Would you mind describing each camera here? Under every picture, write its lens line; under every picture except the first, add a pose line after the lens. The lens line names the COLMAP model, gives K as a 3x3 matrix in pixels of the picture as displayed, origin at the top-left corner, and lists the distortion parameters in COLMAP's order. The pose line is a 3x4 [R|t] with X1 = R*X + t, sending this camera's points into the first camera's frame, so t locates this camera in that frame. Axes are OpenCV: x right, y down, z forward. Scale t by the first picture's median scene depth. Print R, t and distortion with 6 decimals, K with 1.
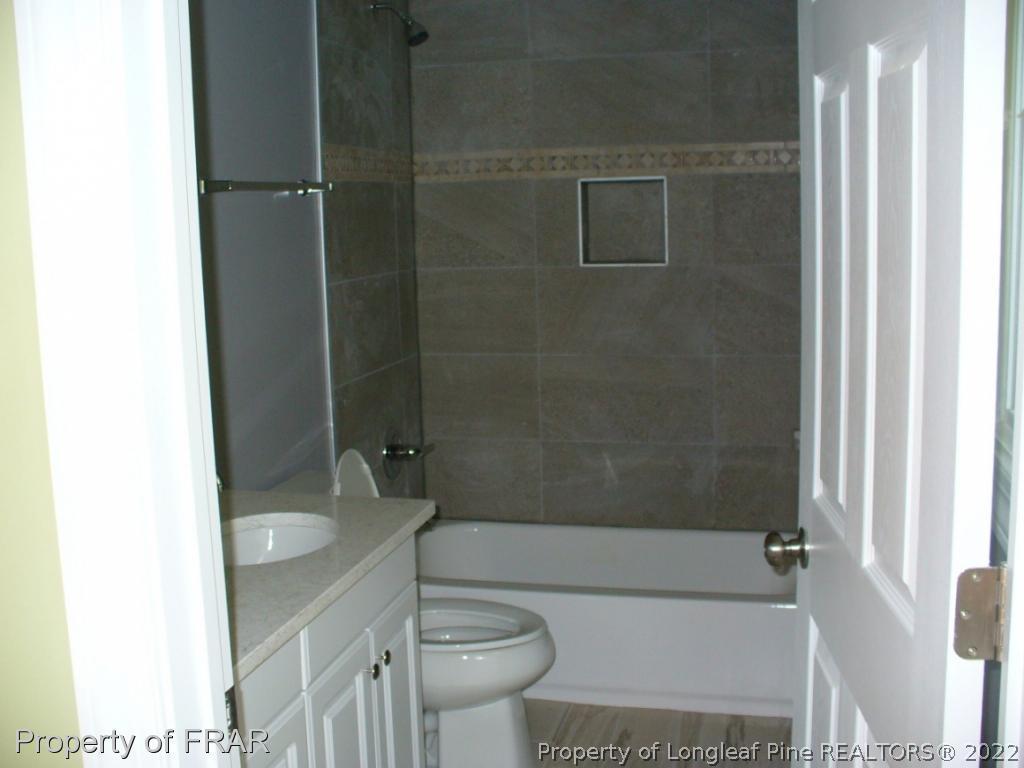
lens RADIAL K [[1187.0, 0, 512.0], [0, 1187.0, 384.0], [0, 0, 1]] dist [-0.229792, 0.033669]
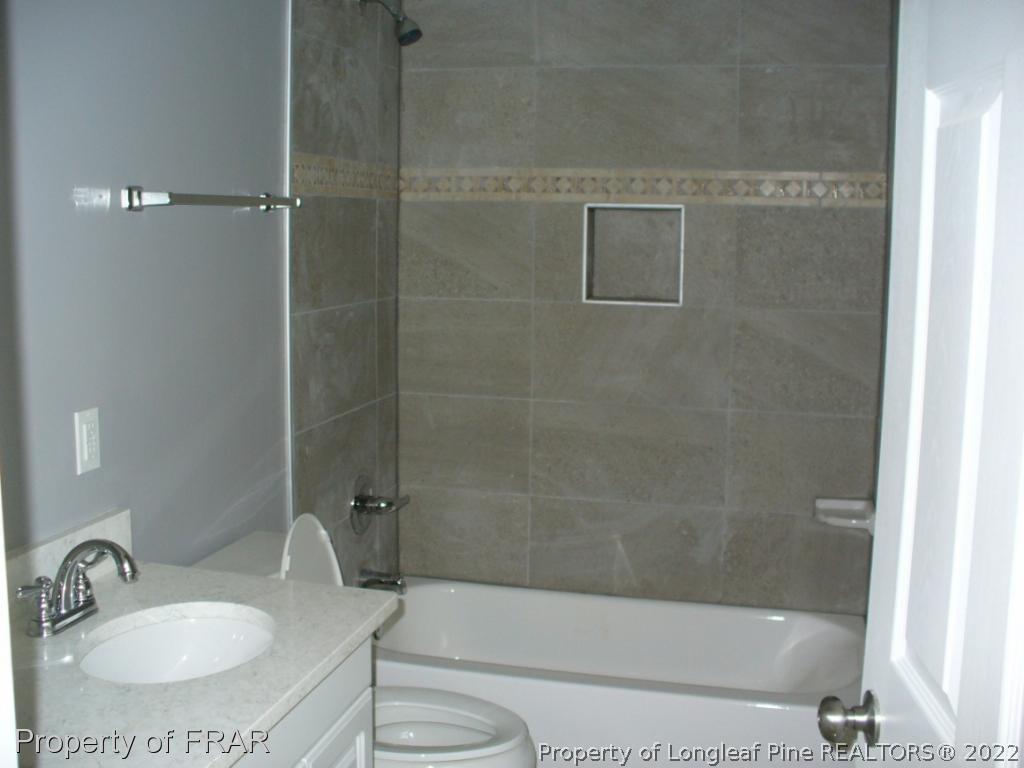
lens RADIAL K [[1187.0, 0, 512.0], [0, 1187.0, 384.0], [0, 0, 1]] dist [-0.229792, 0.033669]
pose [[0.999079, 0.042446, 0.006321, 0.001801], [-0.042359, 0.999015, -0.013242, -0.025107], [-0.006877, 0.012962, 0.999892, 0.117269]]
